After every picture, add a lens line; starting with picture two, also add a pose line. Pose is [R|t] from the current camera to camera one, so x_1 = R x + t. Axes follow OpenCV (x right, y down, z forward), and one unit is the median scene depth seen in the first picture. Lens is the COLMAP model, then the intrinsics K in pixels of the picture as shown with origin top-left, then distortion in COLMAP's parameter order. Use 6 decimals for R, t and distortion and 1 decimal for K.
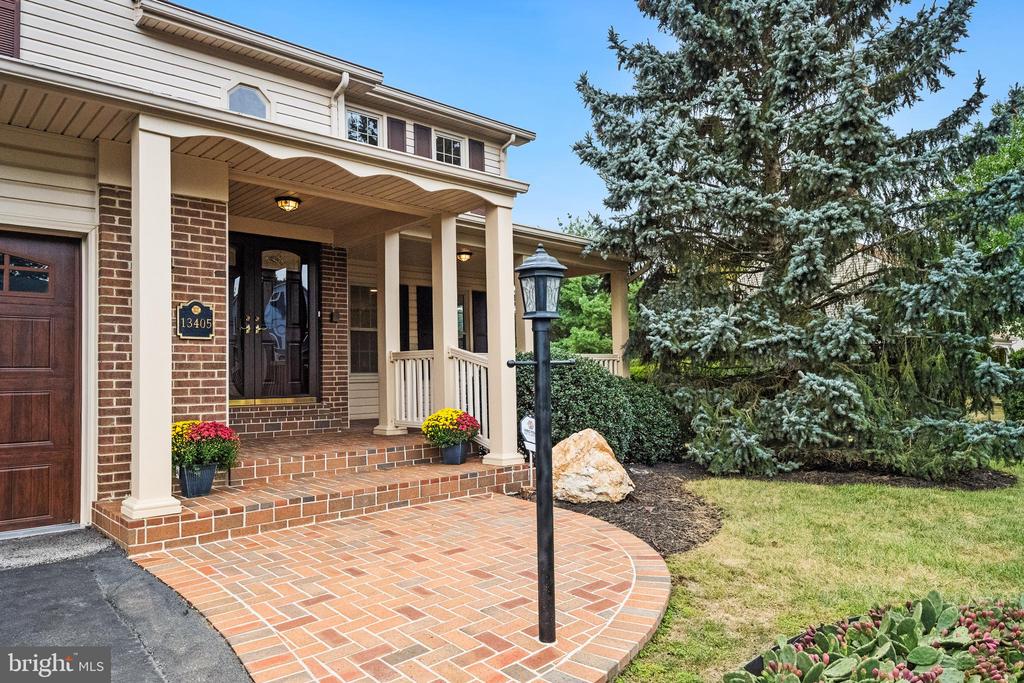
lens RADIAL K [[689.4, 0, 514.1], [0, 689.4, 346.9], [0, 0, 1]] dist [-0.011965, -0.001999]
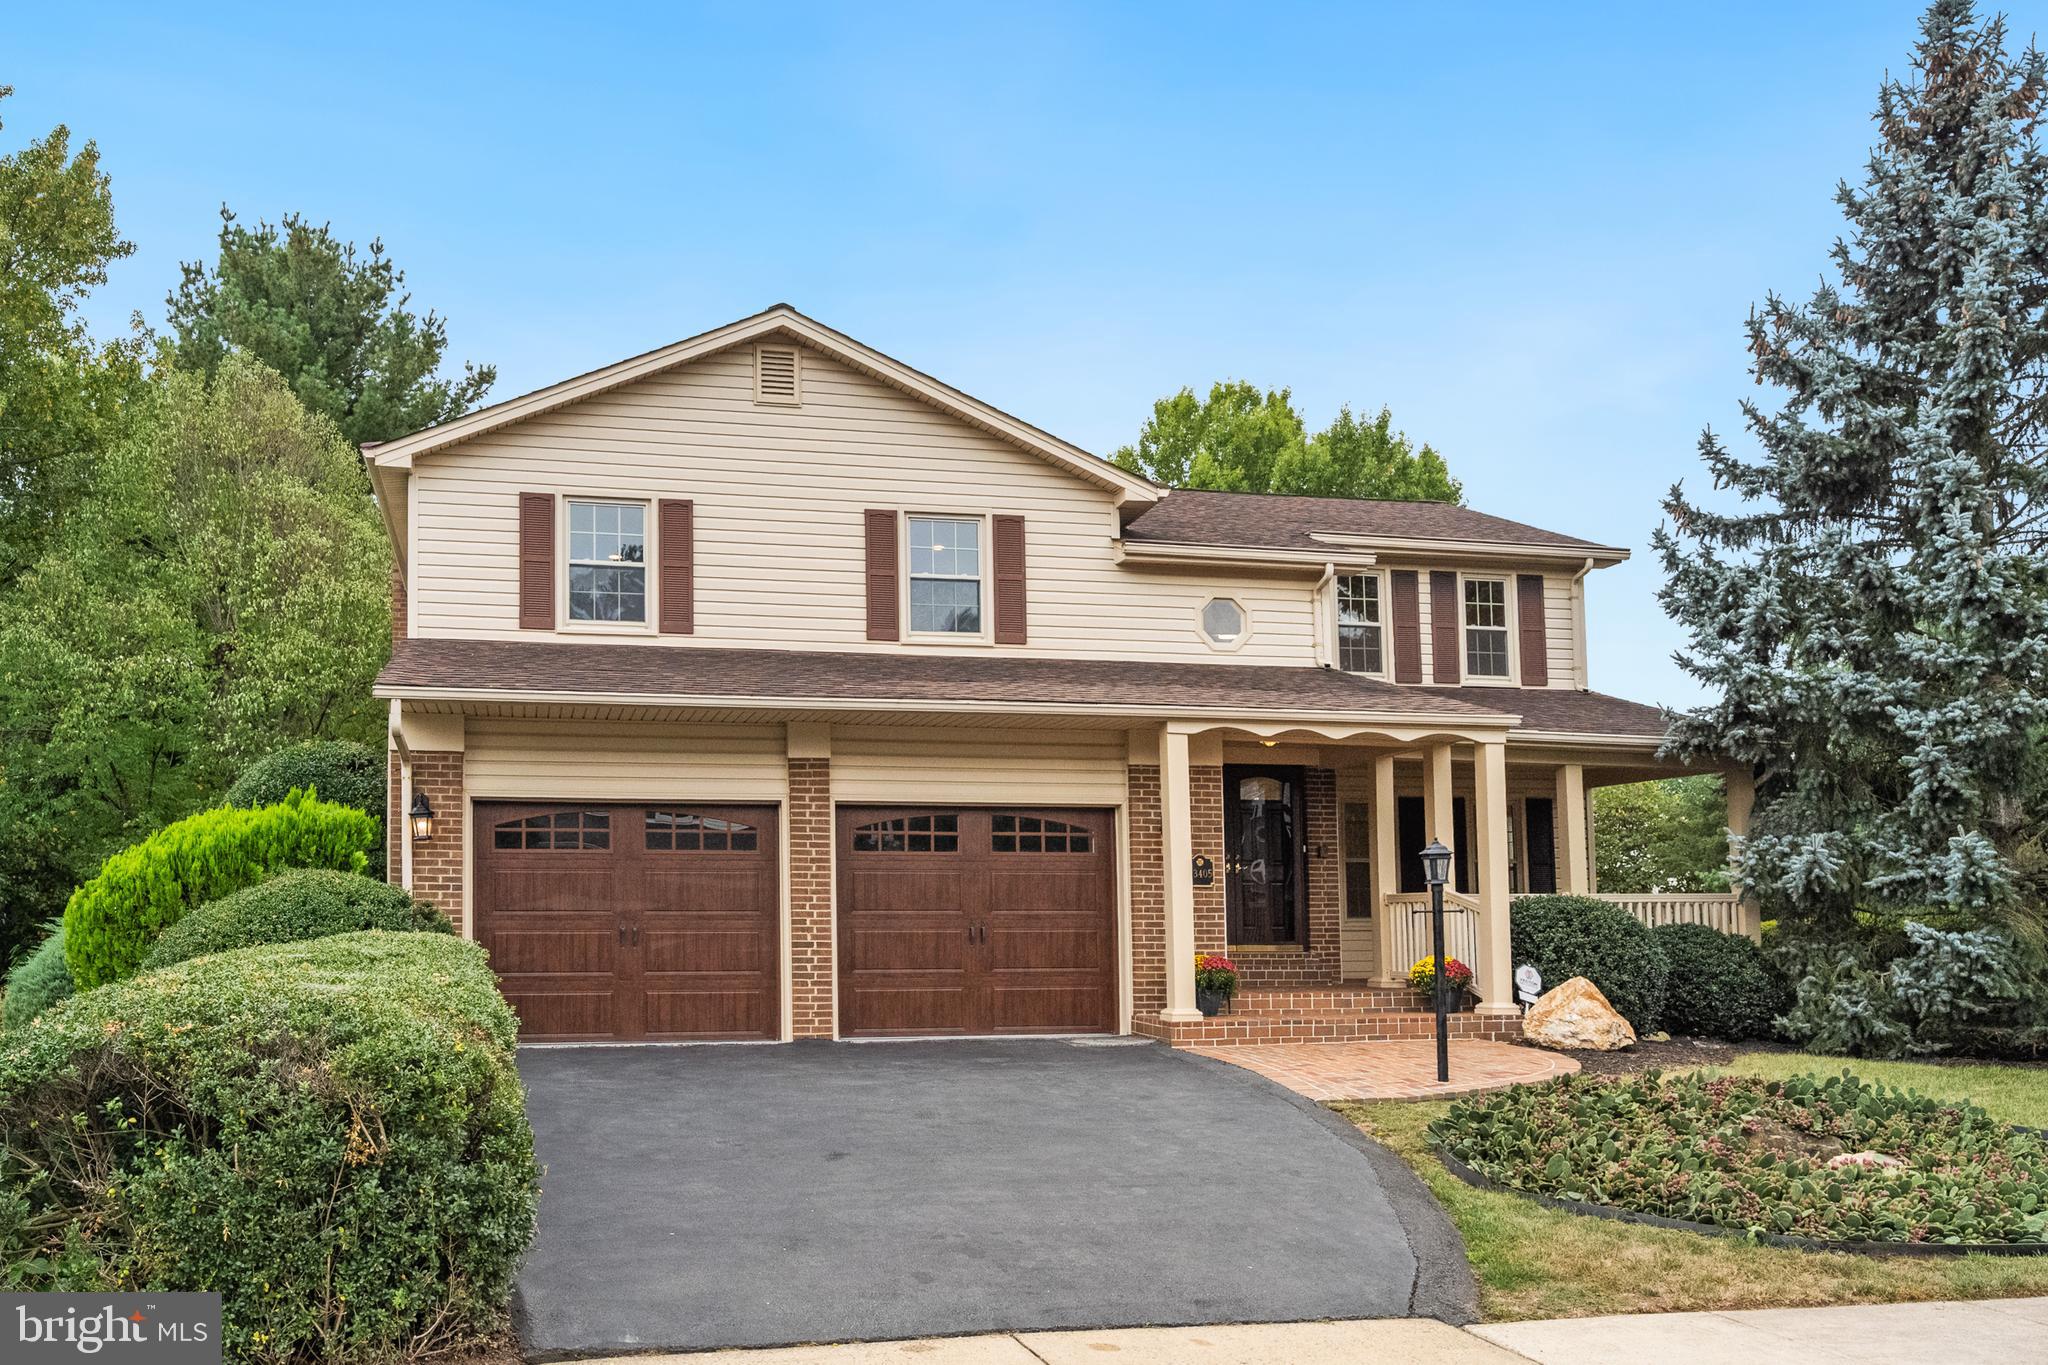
lens RADIAL K [[2040.4, 0, 828.3], [0, 2040.4, 741.6], [0, 0, 1]] dist [-0.018871, 0.000000]
pose [[0.872693, -0.032365, -0.487196, 0.474336], [0.008536, 0.998660, -0.051052, -0.059976], [0.488195, 0.040395, 0.871799, -1.624914]]
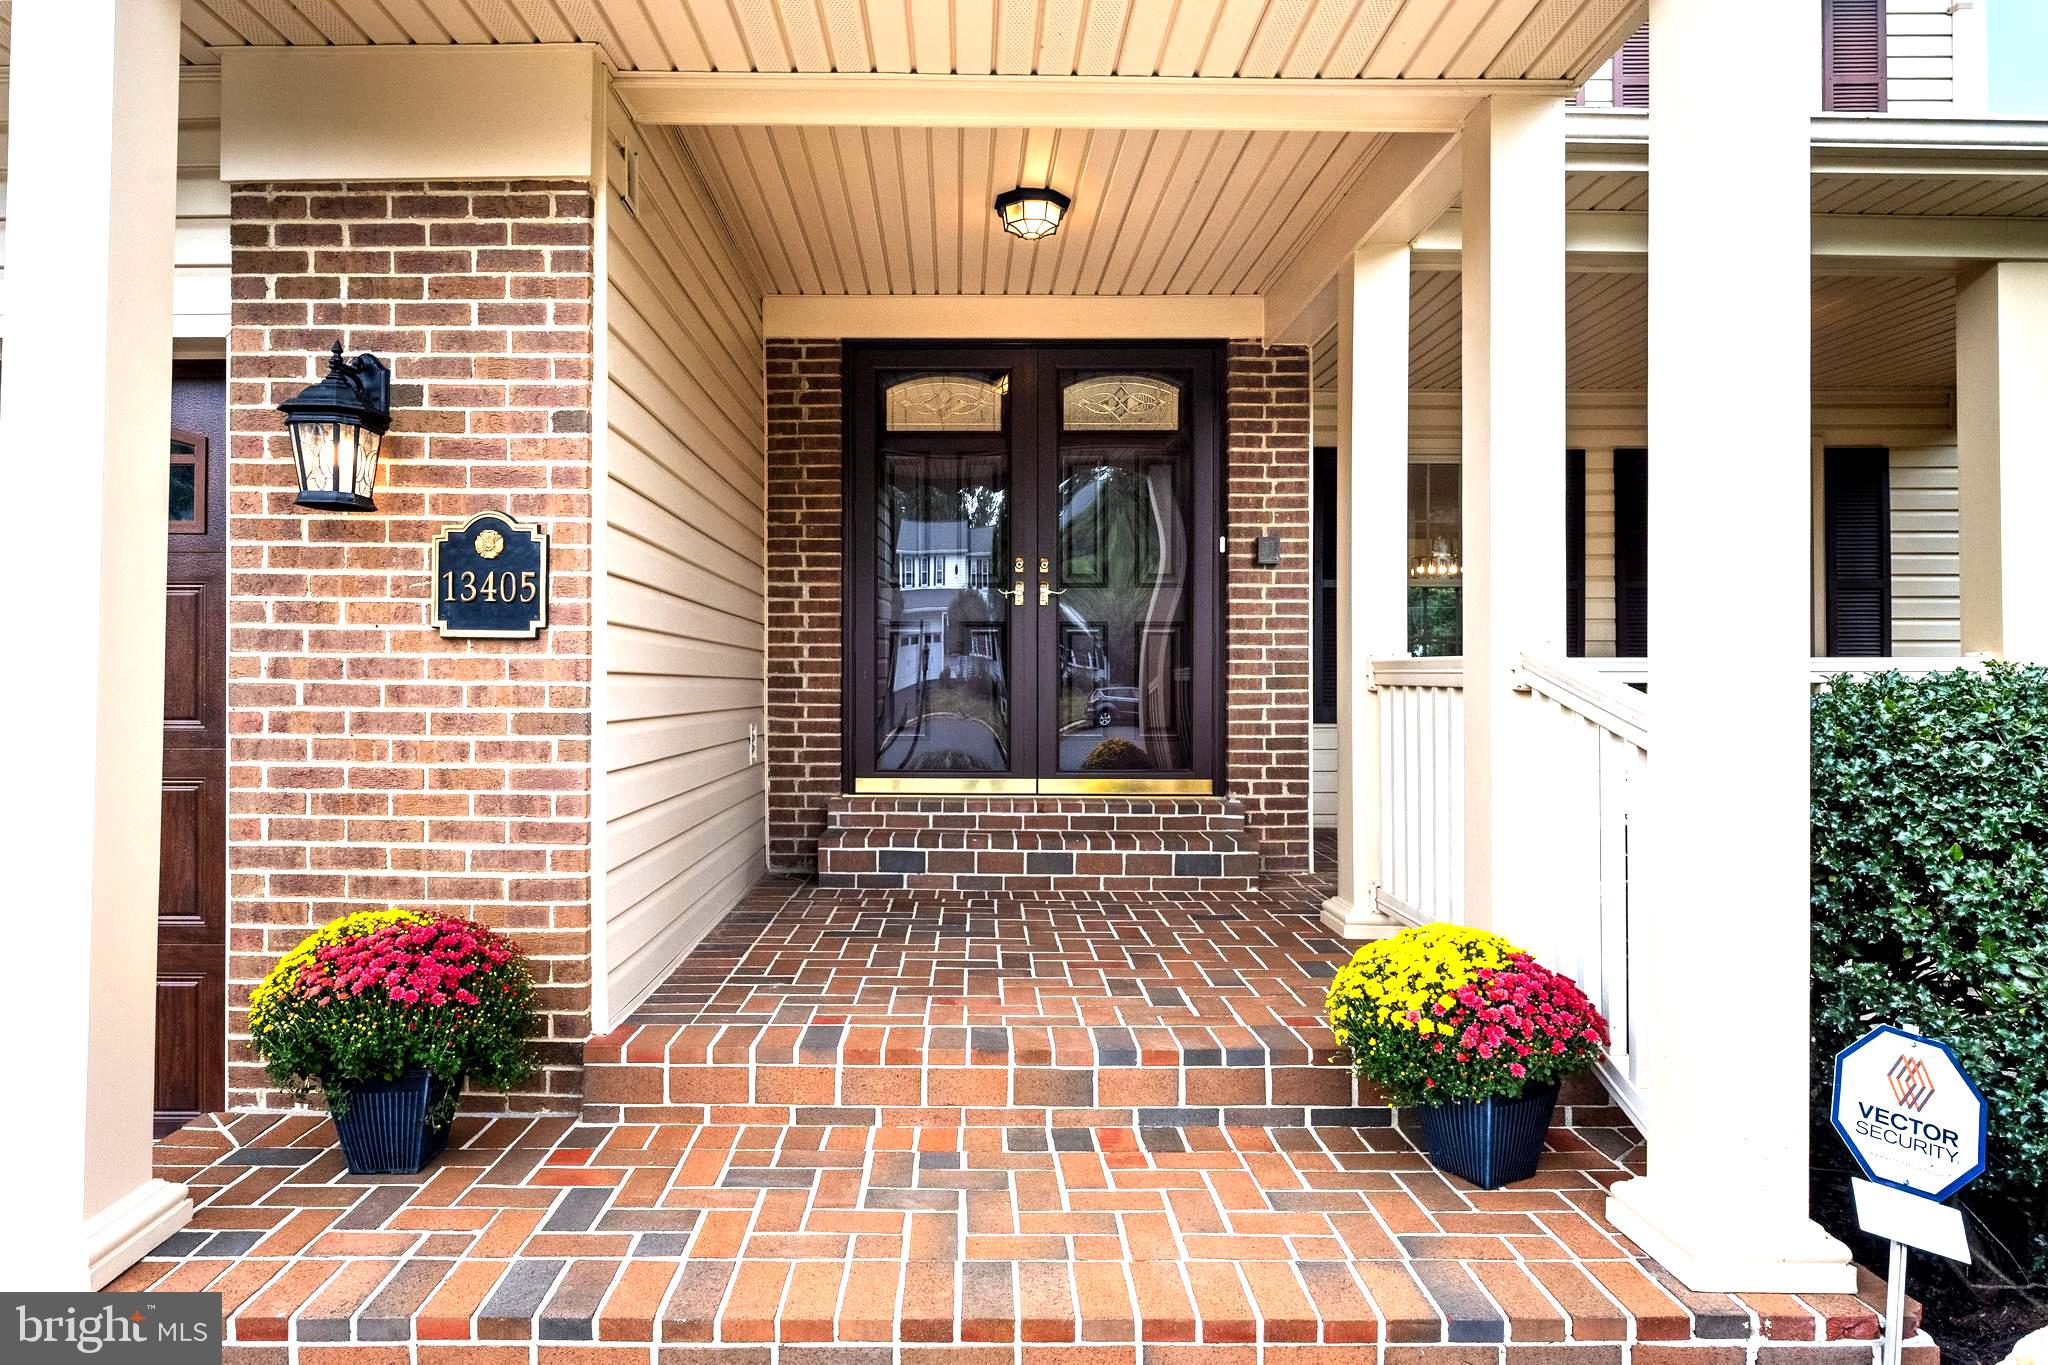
lens RADIAL K [[1153.5, 0, 1028.2], [0, 1153.5, 670.4], [0, 0, 1]] dist [-0.000114, 0.000503]
pose [[0.732181, 0.017570, -0.680883, 0.050689], [0.014401, 0.999044, 0.041266, -0.009935], [0.680957, -0.040020, 0.731229, 0.537861]]
